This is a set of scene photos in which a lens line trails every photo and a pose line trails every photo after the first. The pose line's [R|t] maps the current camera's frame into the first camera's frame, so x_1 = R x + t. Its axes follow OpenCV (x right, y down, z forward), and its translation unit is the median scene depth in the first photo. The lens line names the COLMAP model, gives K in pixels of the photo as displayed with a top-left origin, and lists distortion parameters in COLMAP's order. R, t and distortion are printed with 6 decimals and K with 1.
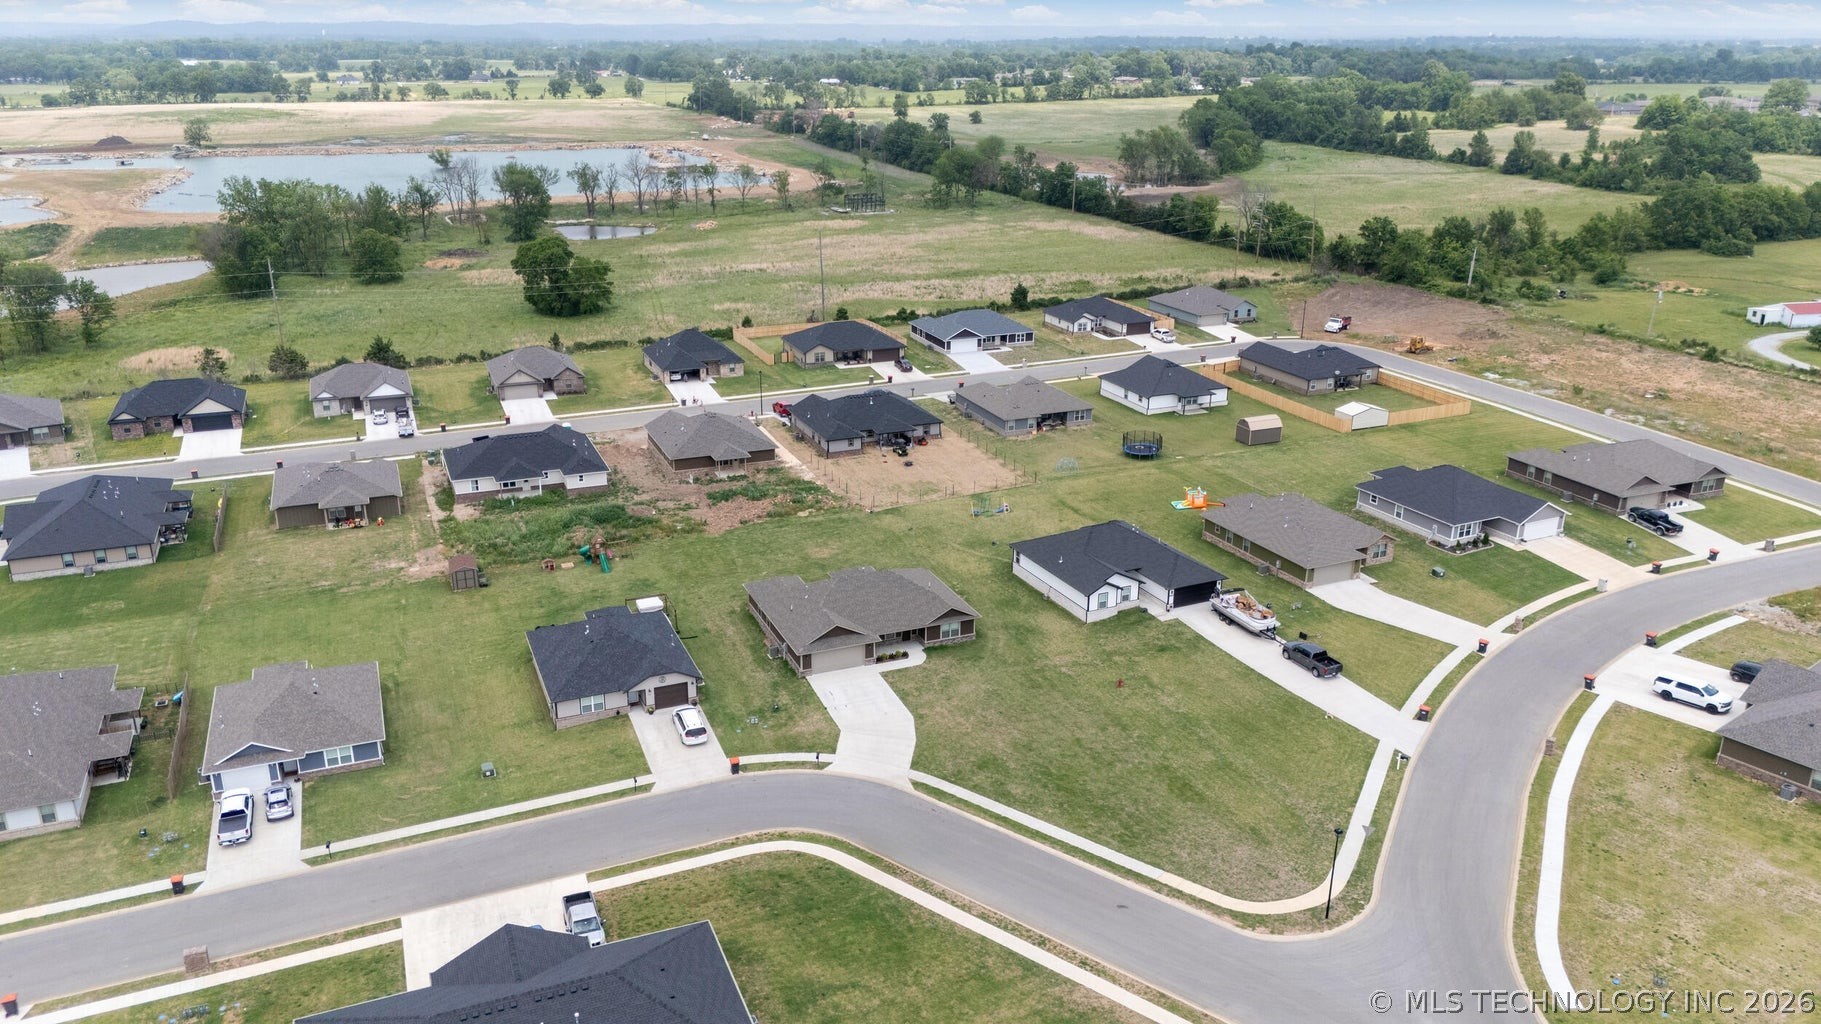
lens RADIAL K [[1332.2, 0, 899.1], [0, 1332.2, 508.1], [0, 0, 1]] dist [0.114092, -0.150888]
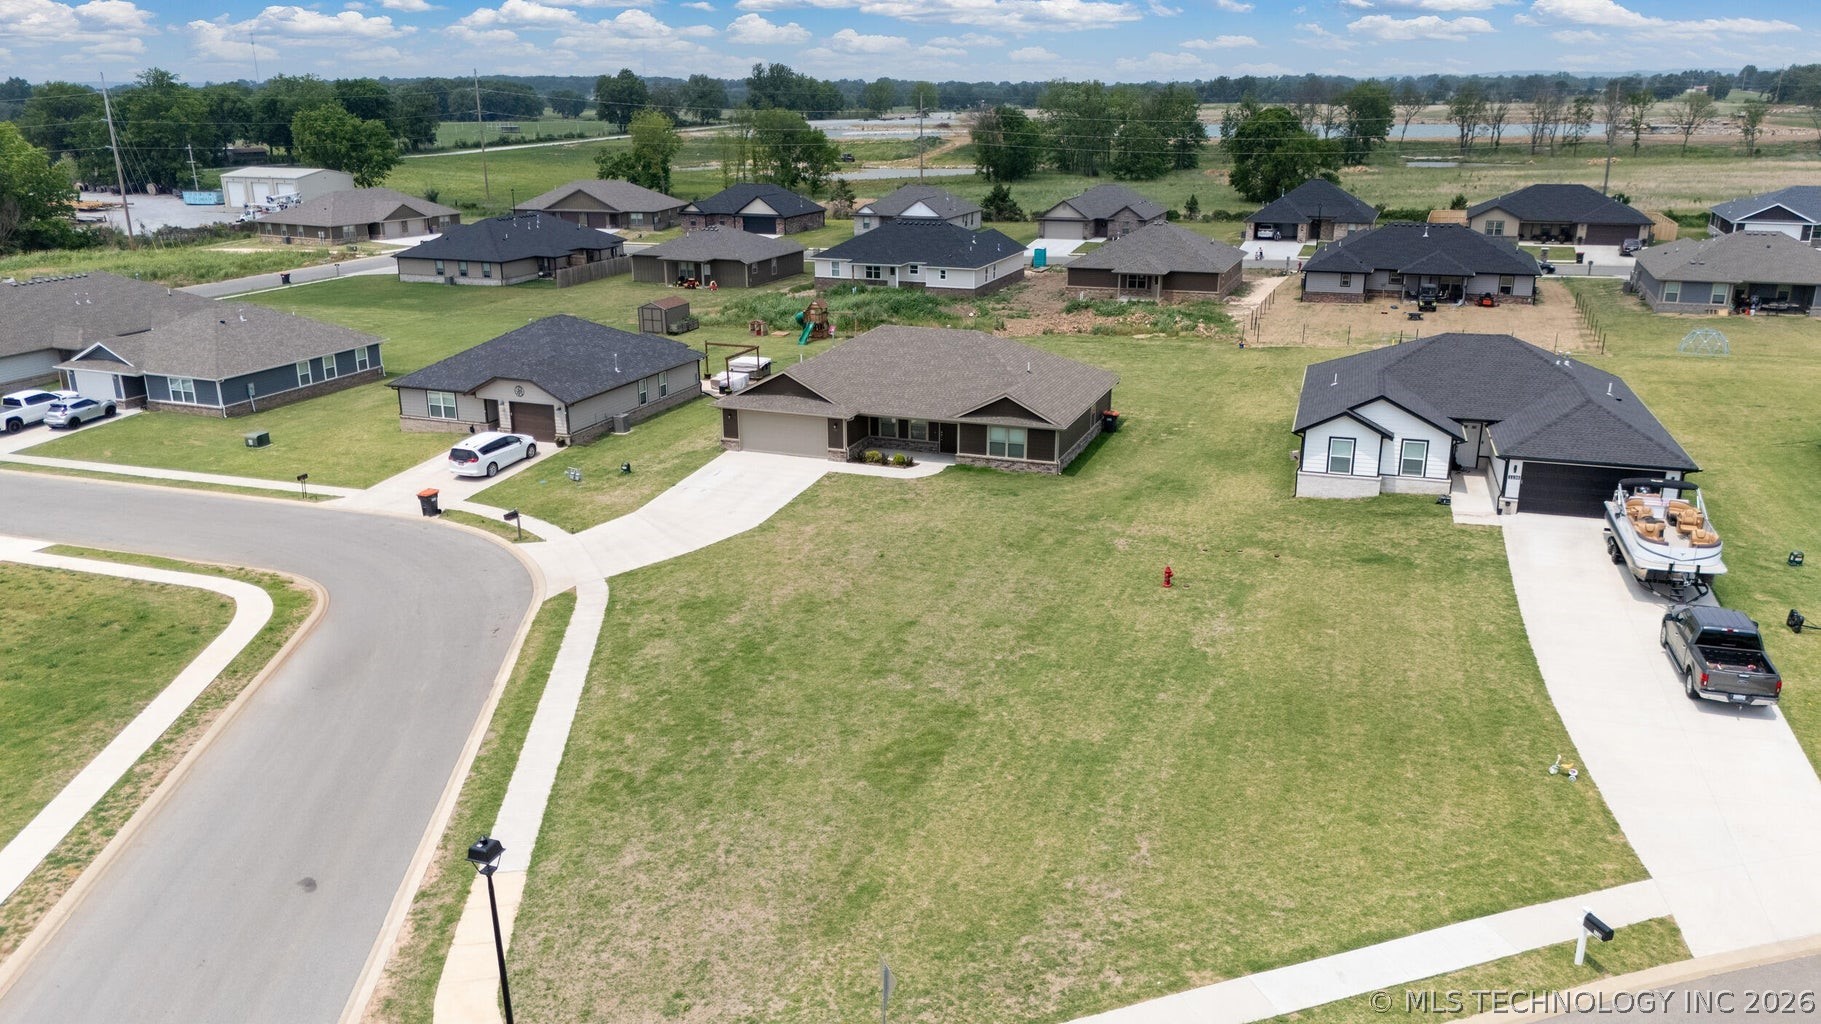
lens RADIAL K [[1333.6, 0, 897.0], [0, 1333.6, 523.6], [0, 0, 1]] dist [0.080163, -0.091097]
pose [[0.724150, 0.205051, -0.658454, 0.308501], [-0.222192, 0.973233, 0.058717, 0.087260], [0.652869, 0.103783, 0.750327, 0.499905]]
